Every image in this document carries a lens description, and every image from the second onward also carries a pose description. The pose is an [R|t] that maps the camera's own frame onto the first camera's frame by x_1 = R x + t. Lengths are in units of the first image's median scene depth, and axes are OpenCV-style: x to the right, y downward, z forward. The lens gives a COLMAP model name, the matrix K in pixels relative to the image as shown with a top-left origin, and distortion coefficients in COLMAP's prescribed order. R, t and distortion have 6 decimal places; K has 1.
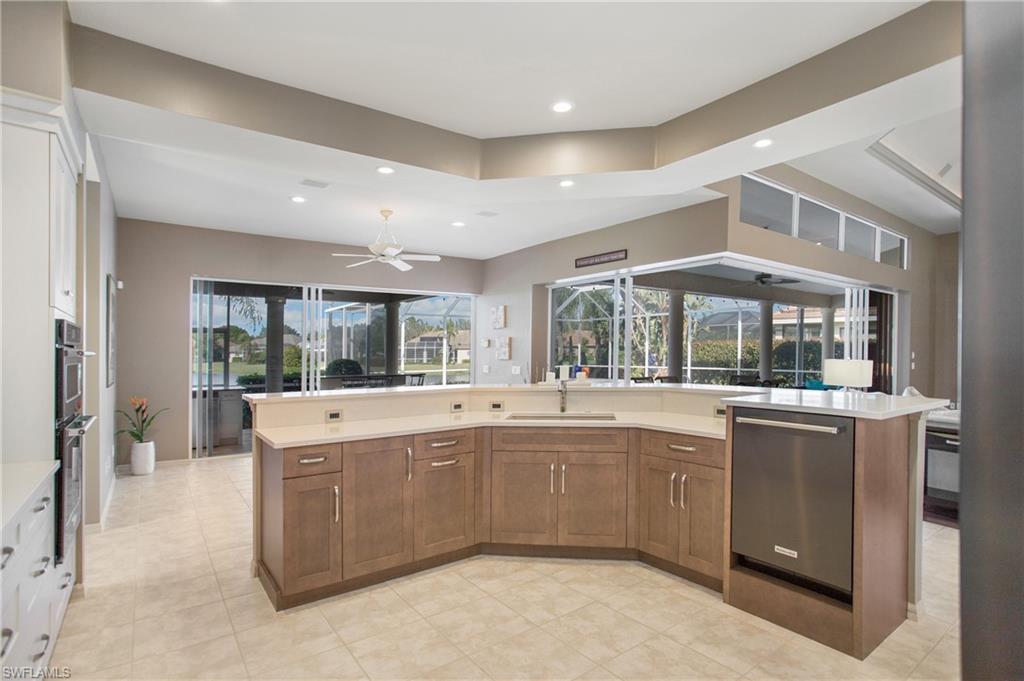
lens RADIAL K [[501.7, 0, 512.0], [0, 501.7, 340.5], [0, 0, 1]] dist [-0.033313, -0.000015]
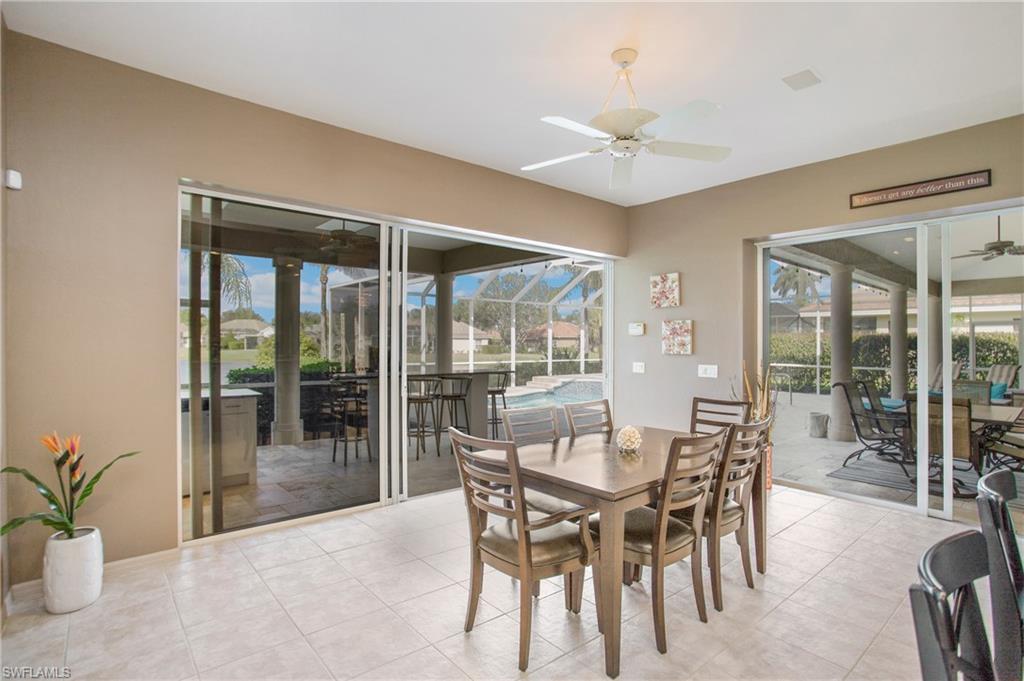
lens RADIAL K [[505.6, 0, 544.4], [0, 505.6, 345.9], [0, 0, 1]] dist [-0.000414, -0.000366]
pose [[0.994439, 0.015055, 0.104230, -0.267284], [-0.018142, 0.999422, 0.028739, 0.011582], [-0.103737, -0.030470, 0.994138, 0.359031]]
